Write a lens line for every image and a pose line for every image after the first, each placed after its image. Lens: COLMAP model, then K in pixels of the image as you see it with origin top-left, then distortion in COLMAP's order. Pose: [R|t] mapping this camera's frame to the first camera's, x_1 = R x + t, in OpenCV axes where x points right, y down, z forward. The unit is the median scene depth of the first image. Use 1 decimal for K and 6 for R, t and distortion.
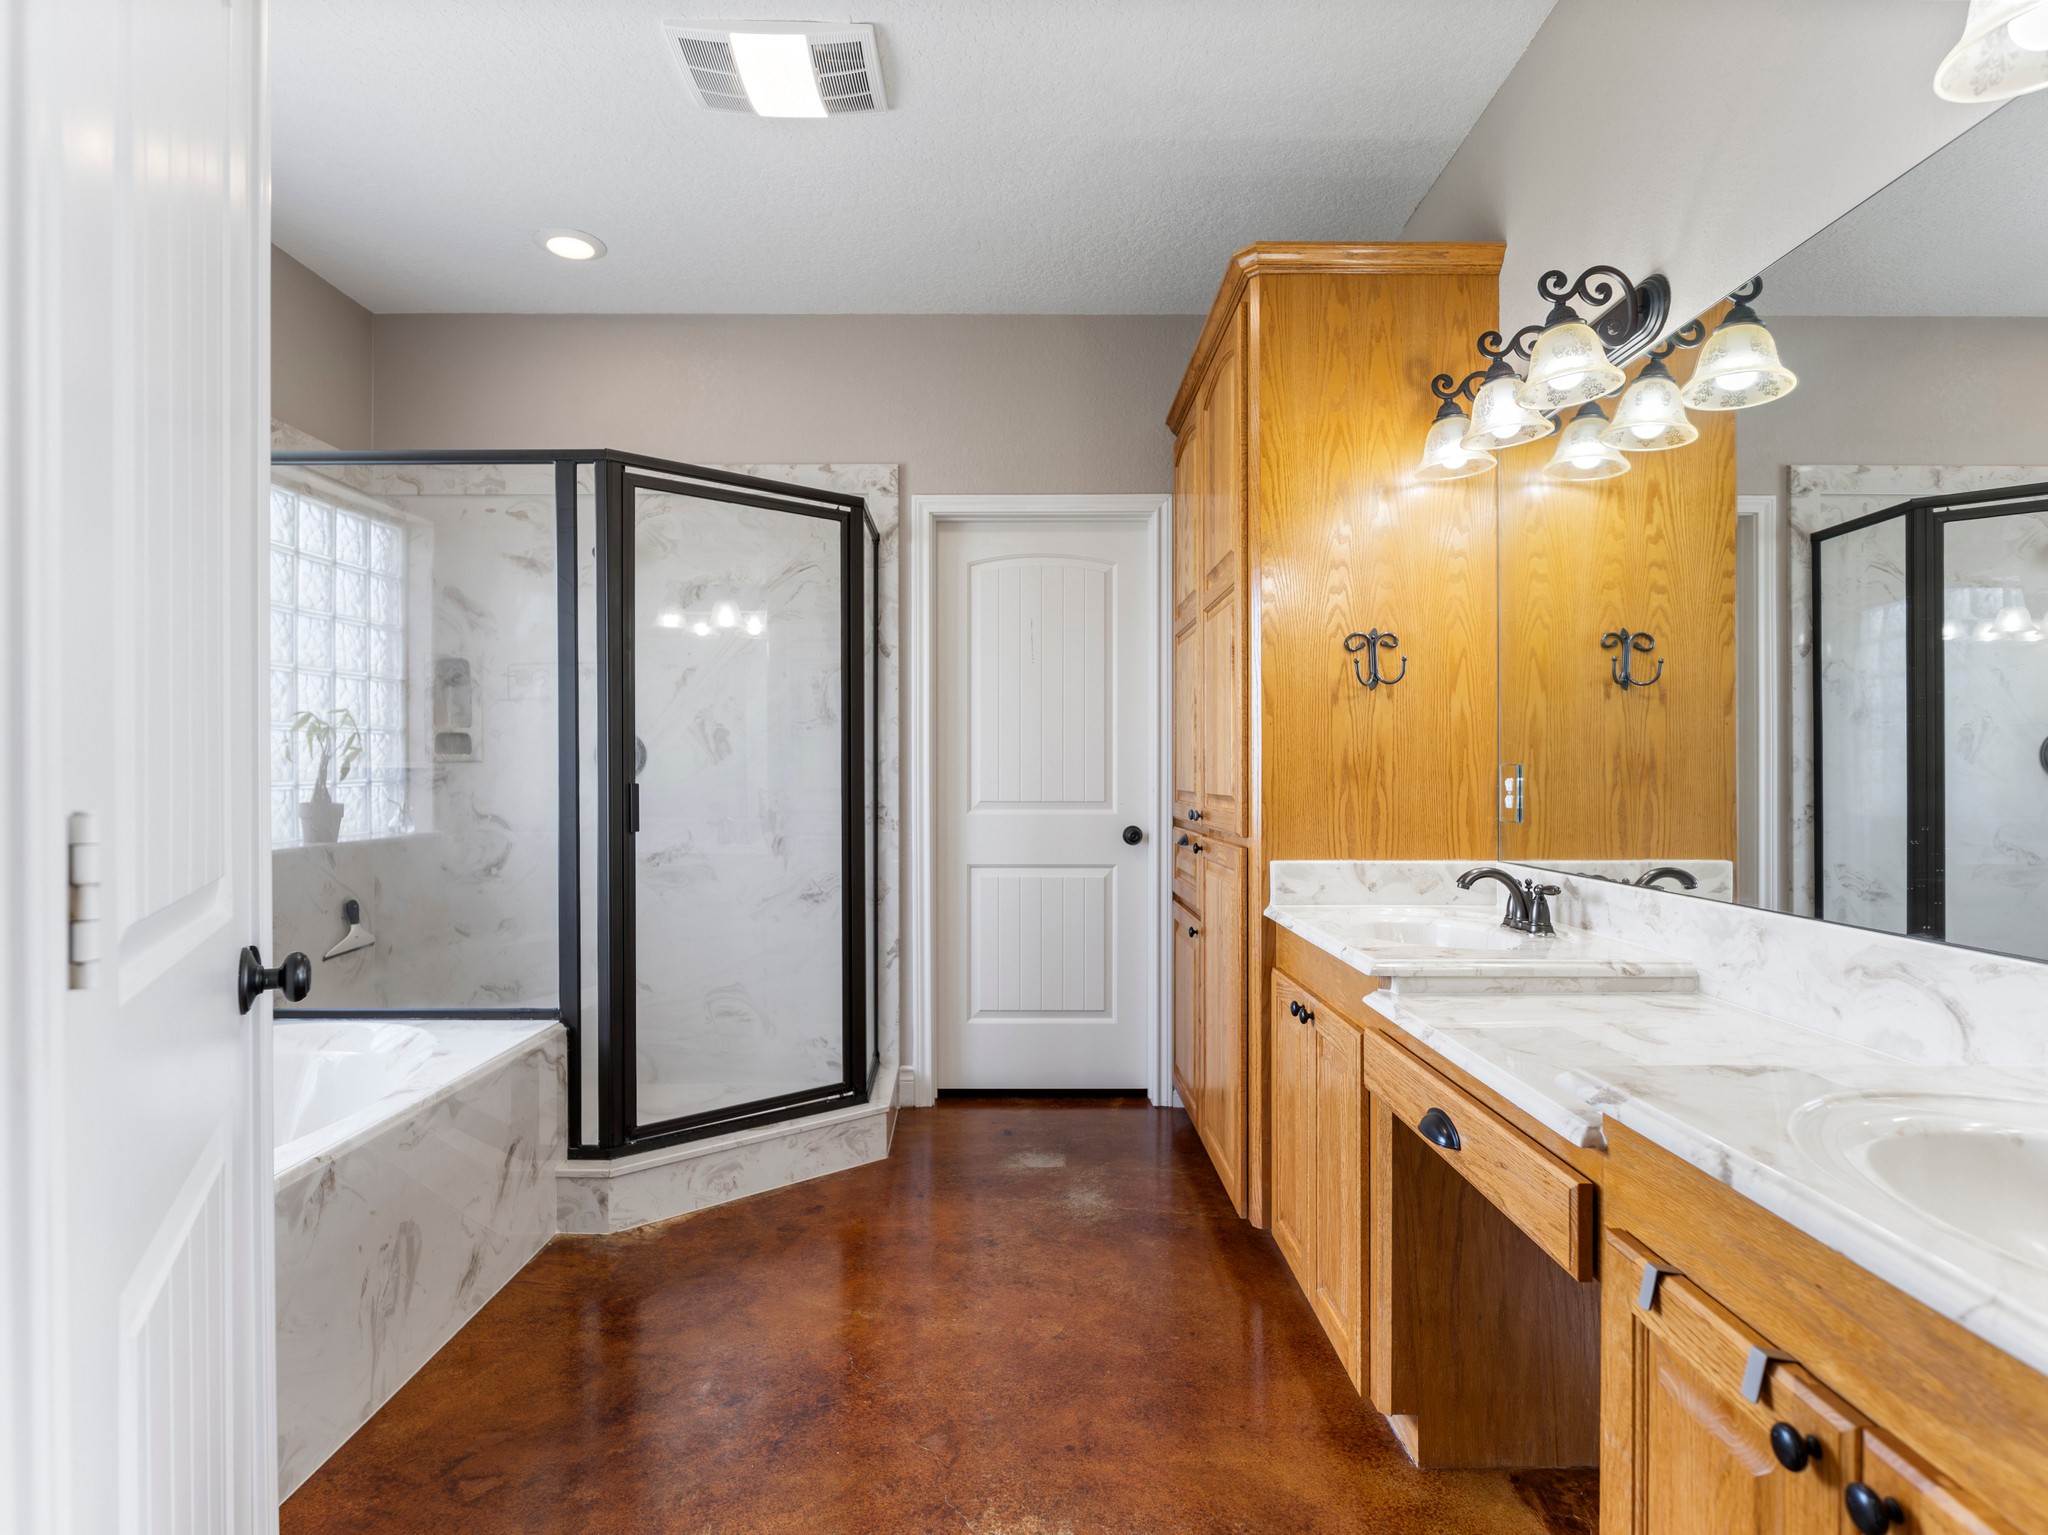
lens RADIAL K [[1089.7, 0, 1035.4], [0, 1089.7, 773.6], [0, 0, 1]] dist [-0.005596, -0.000144]
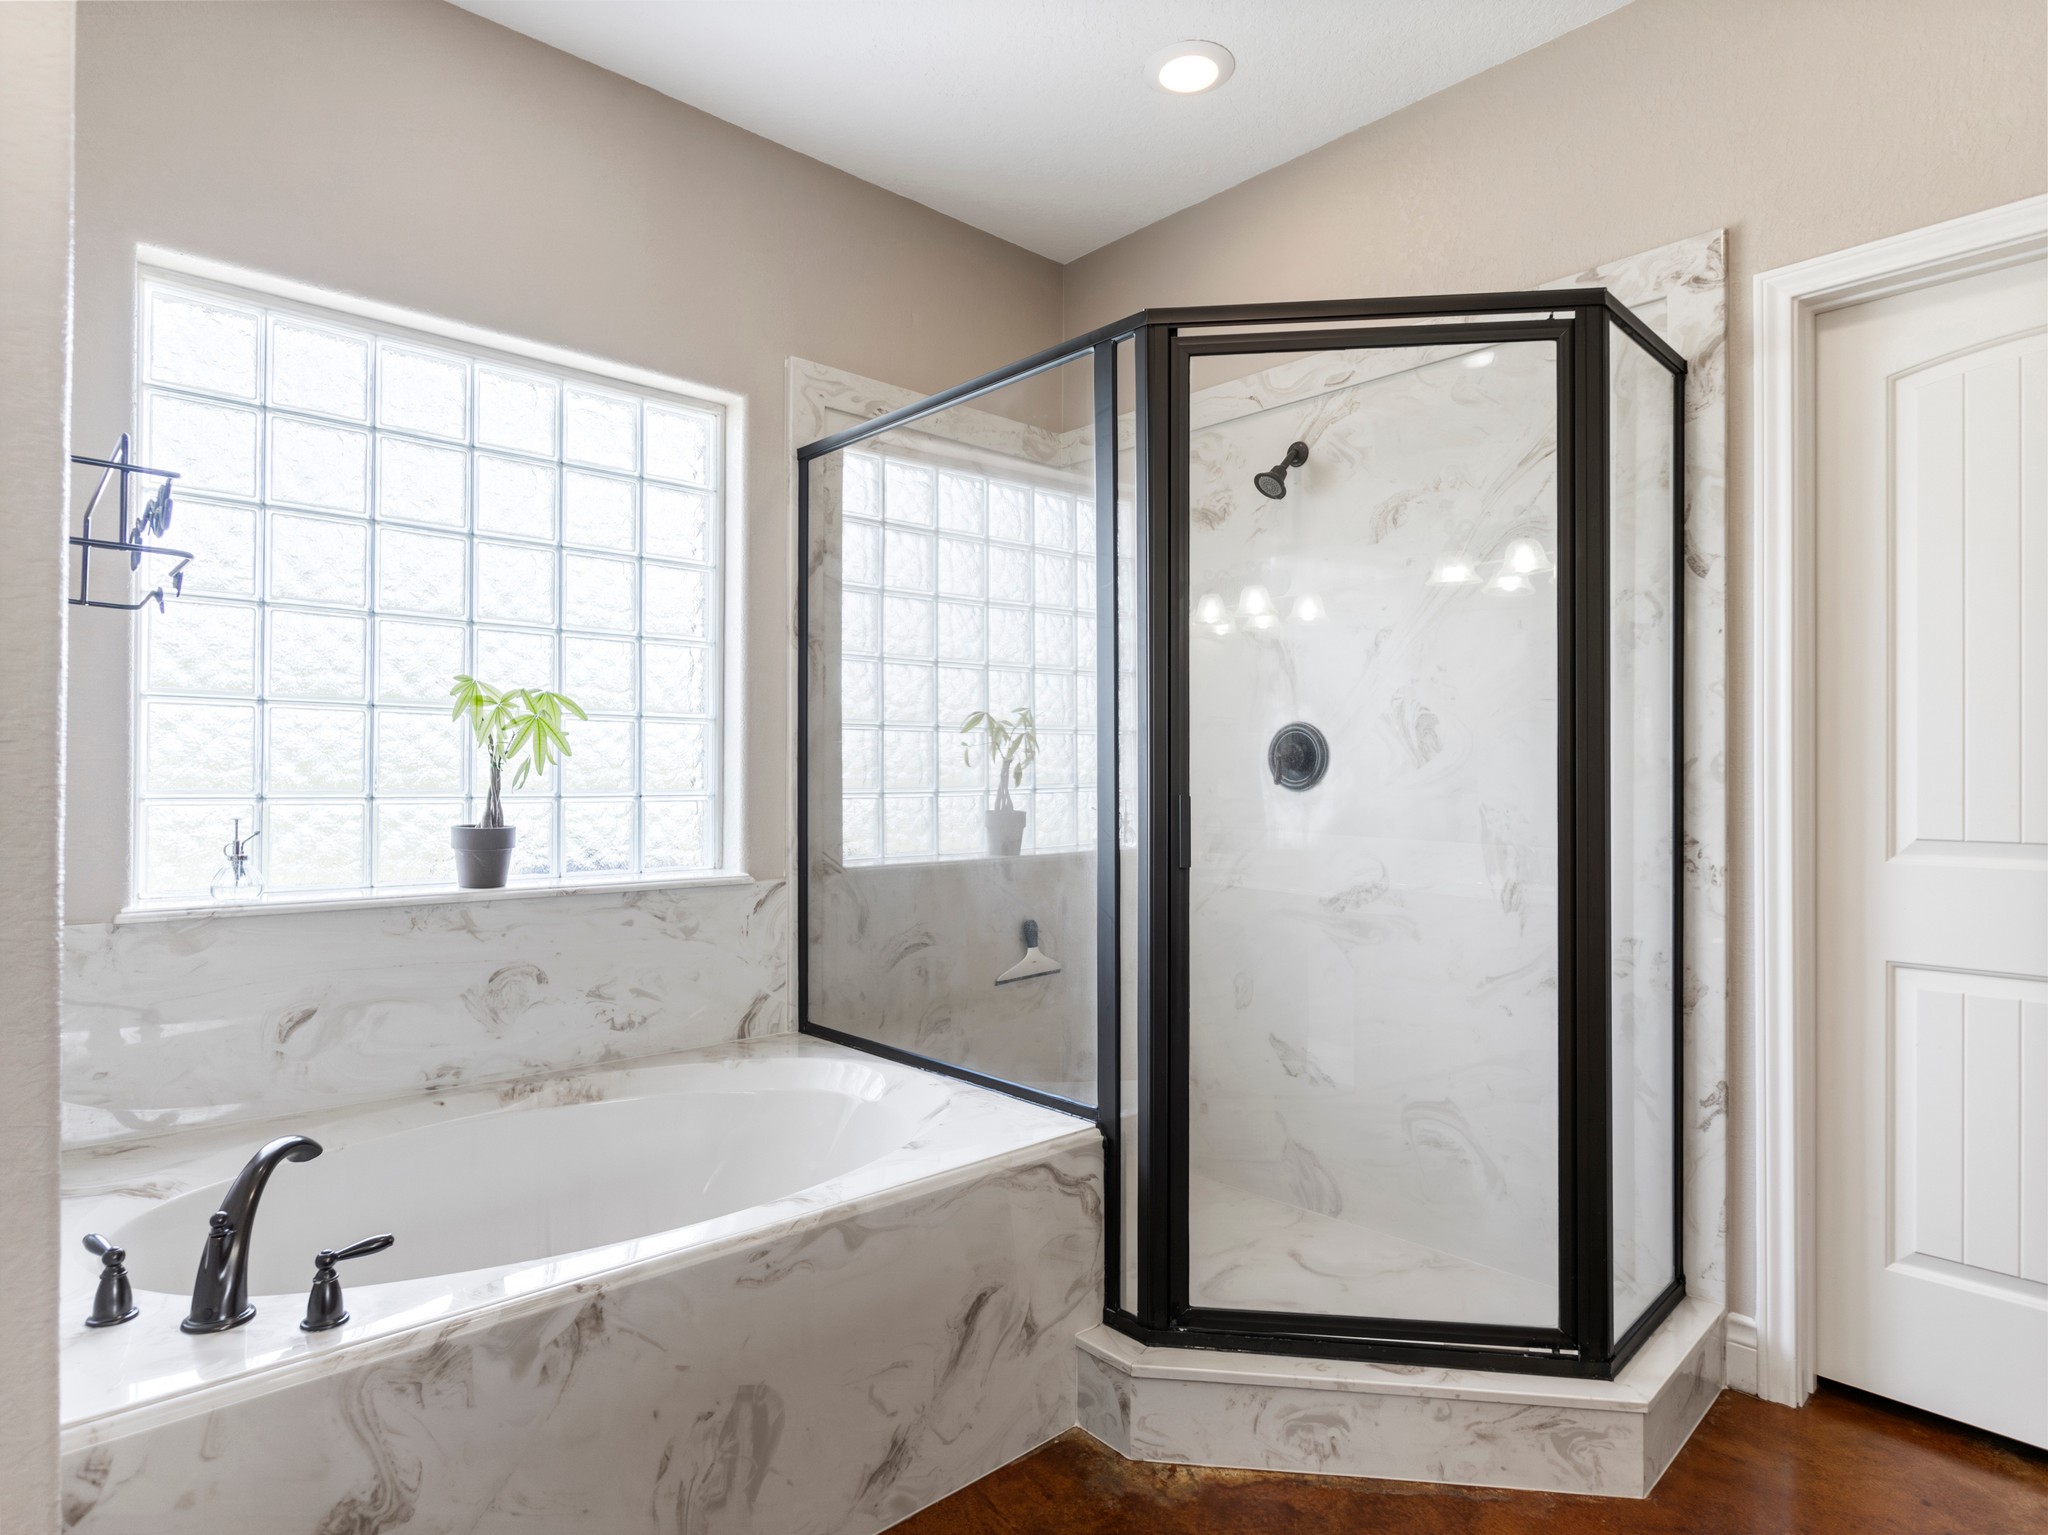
lens RADIAL K [[1157.0, 0, 1027.4], [0, 1157.0, 770.9], [0, 0, 1]] dist [-0.000028, 0.000700]
pose [[0.670405, 0.000376, -0.741995, 0.100122], [-0.005505, 0.999975, -0.004467, -0.002534], [0.741975, 0.007080, 0.670391, 0.464223]]
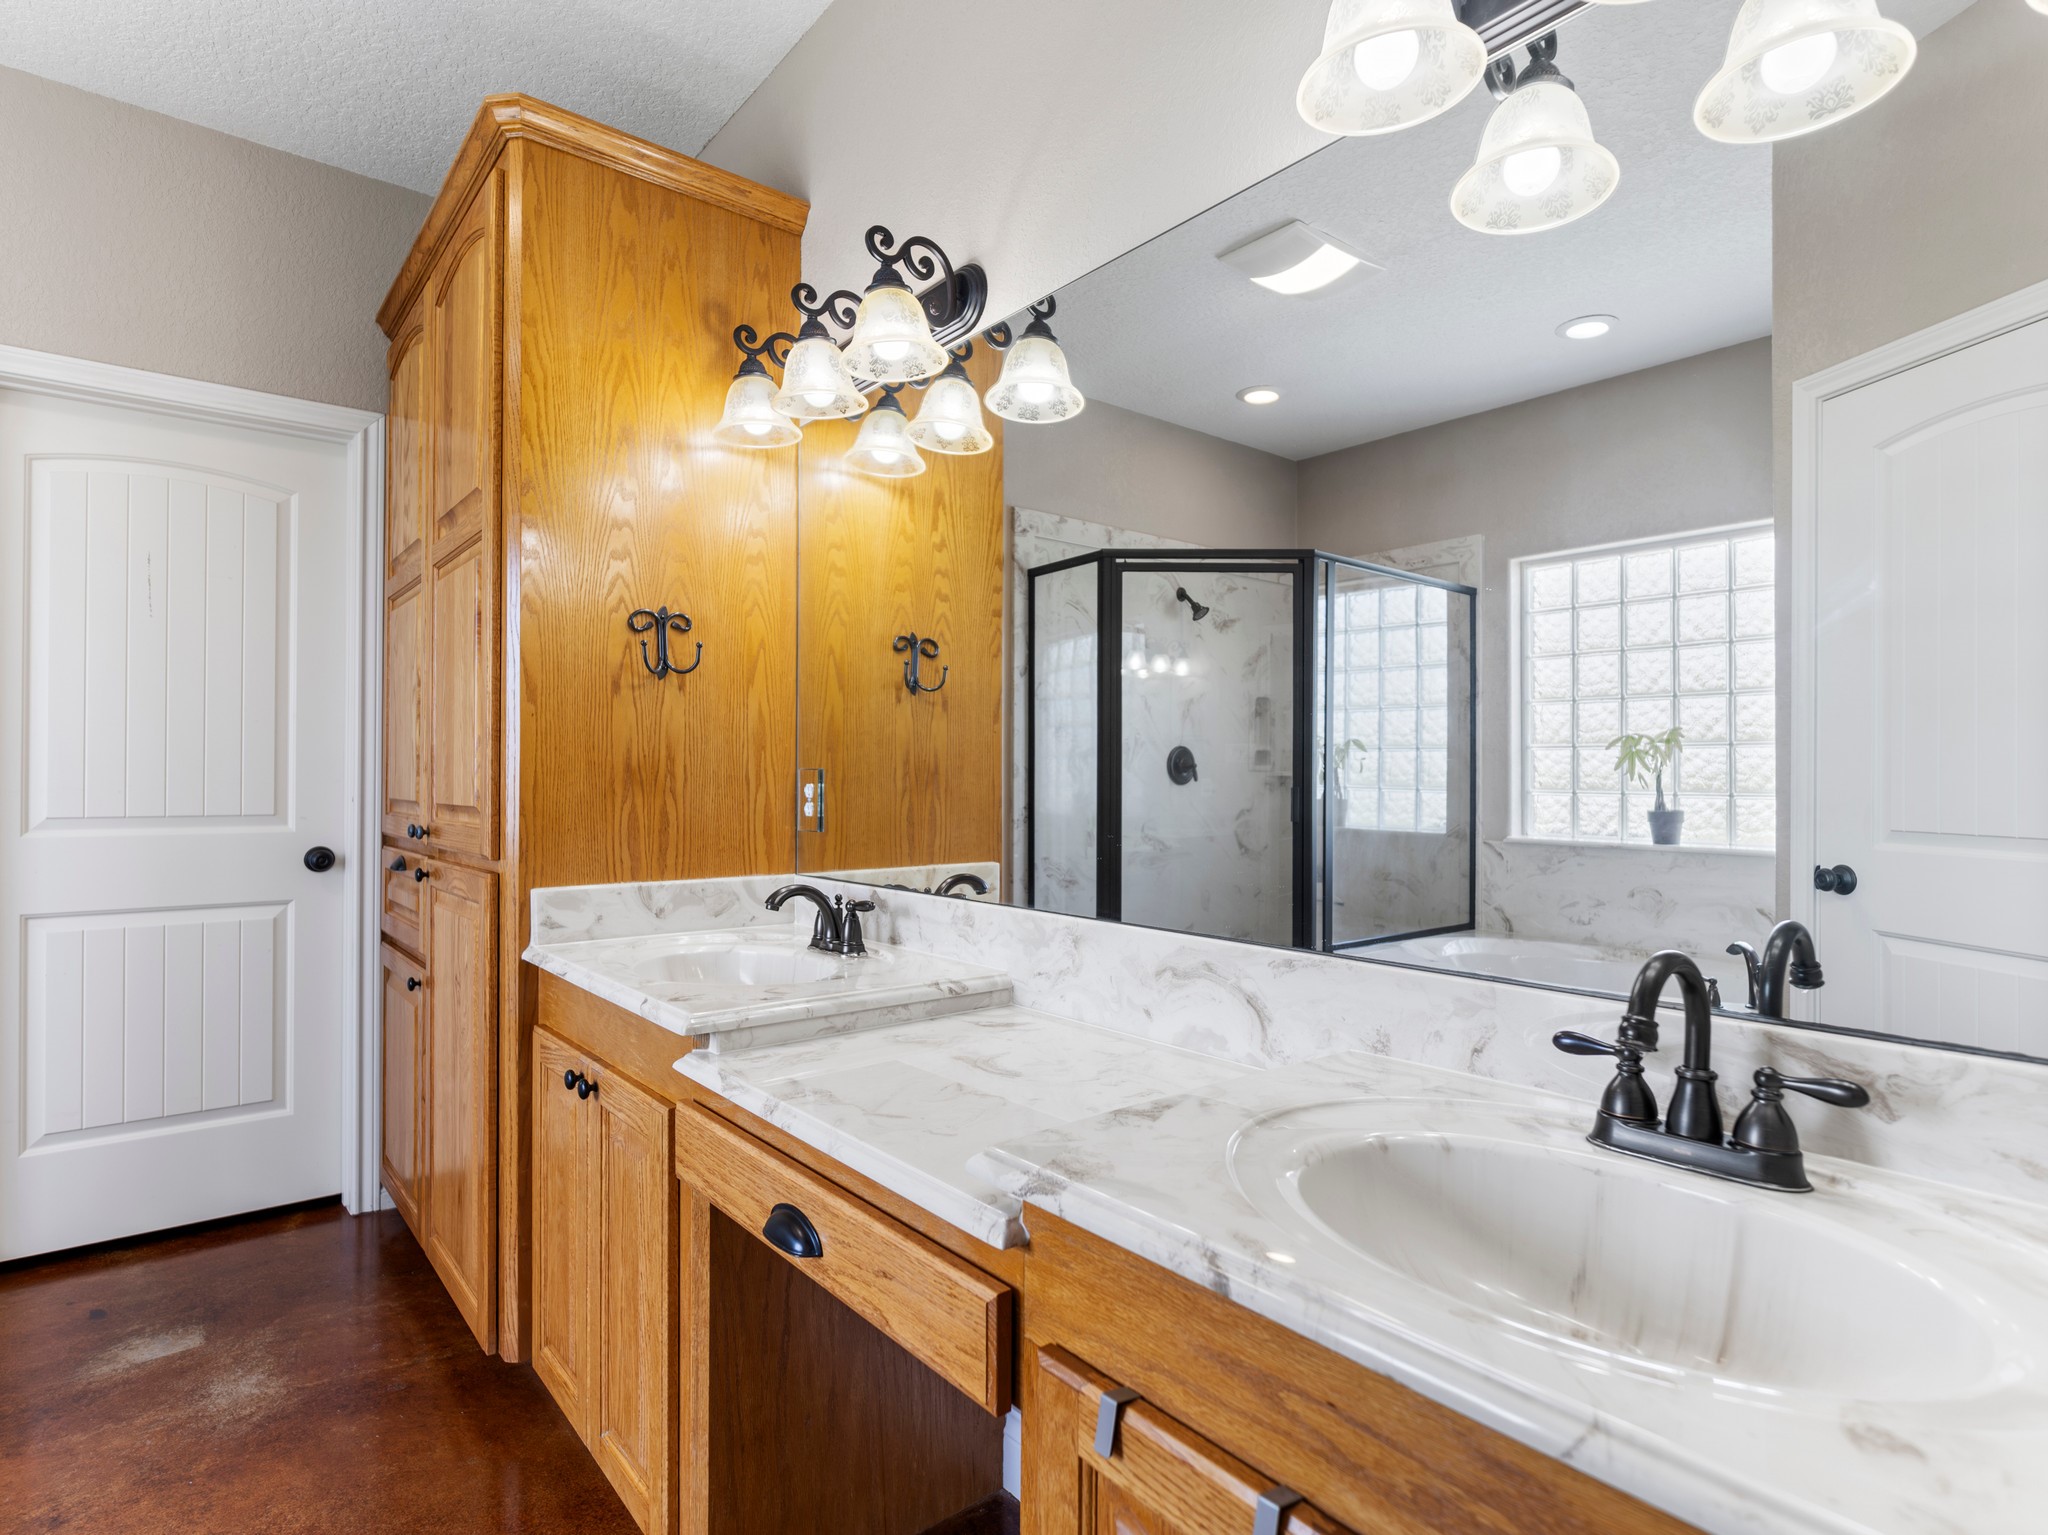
lens RADIAL K [[1089.7, 0, 1035.4], [0, 1089.7, 773.6], [0, 0, 1]] dist [-0.005596, -0.000144]
pose [[0.780826, 0.005929, 0.624721, 0.008775], [-0.003536, 0.999981, -0.005071, -0.000470], [-0.624739, 0.001750, 0.780832, 0.157729]]
